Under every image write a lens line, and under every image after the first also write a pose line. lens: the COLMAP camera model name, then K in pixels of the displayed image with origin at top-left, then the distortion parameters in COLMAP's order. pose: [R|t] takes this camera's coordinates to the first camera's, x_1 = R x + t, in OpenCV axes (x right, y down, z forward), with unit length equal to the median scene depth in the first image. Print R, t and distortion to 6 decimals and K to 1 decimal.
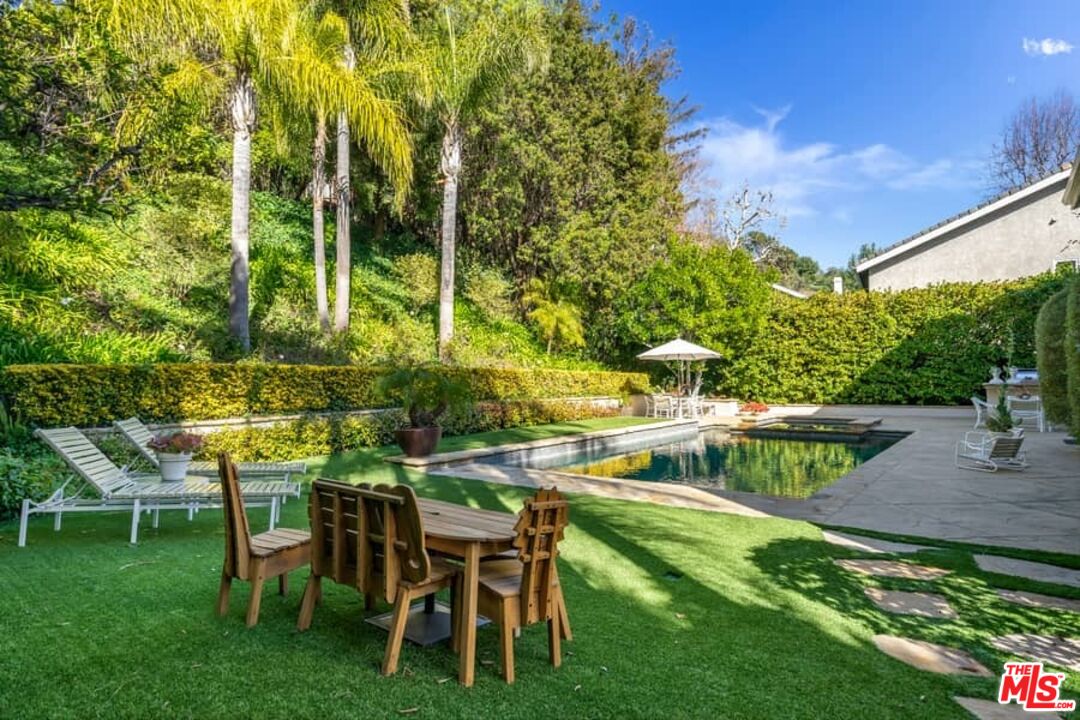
lens RADIAL K [[484.6, 0, 540.0], [0, 484.6, 360.0], [0, 0, 1]] dist [-0.000602, 0.000132]
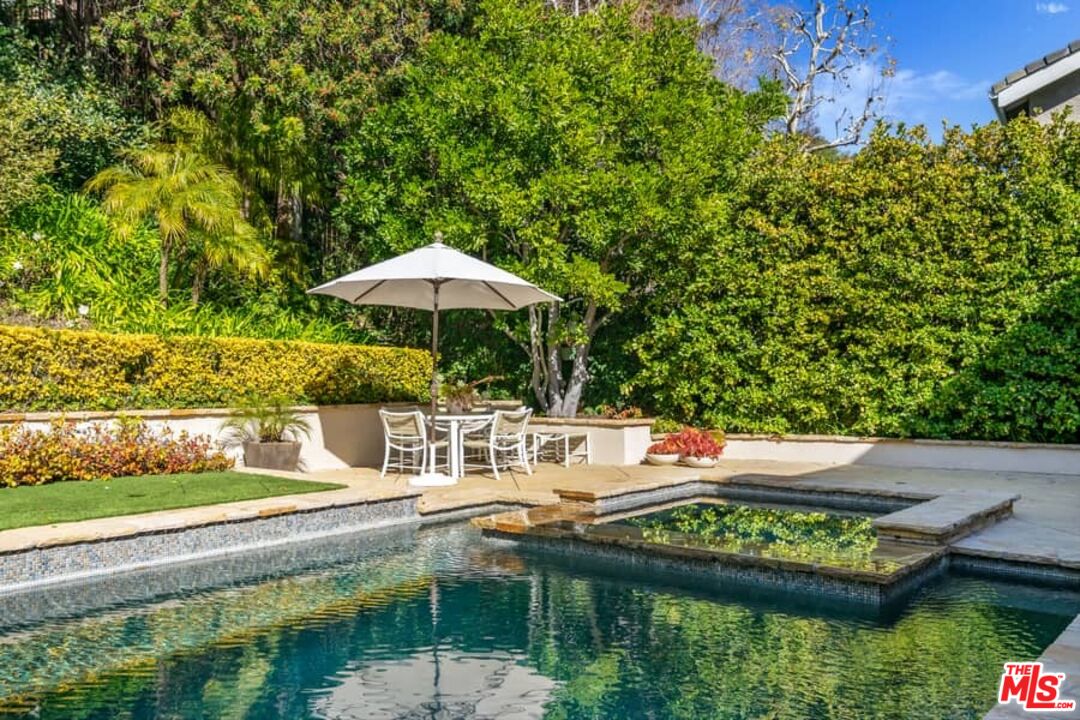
lens RADIAL K [[765.7, 0, 540.0], [0, 765.7, 360.0], [0, 0, 1]] dist [0.000063, -0.001187]
pose [[0.999893, 0.012438, -0.007692, 0.333712], [-0.012272, 0.999699, 0.021245, 0.024326], [0.007954, -0.021148, 0.999745, 0.423416]]
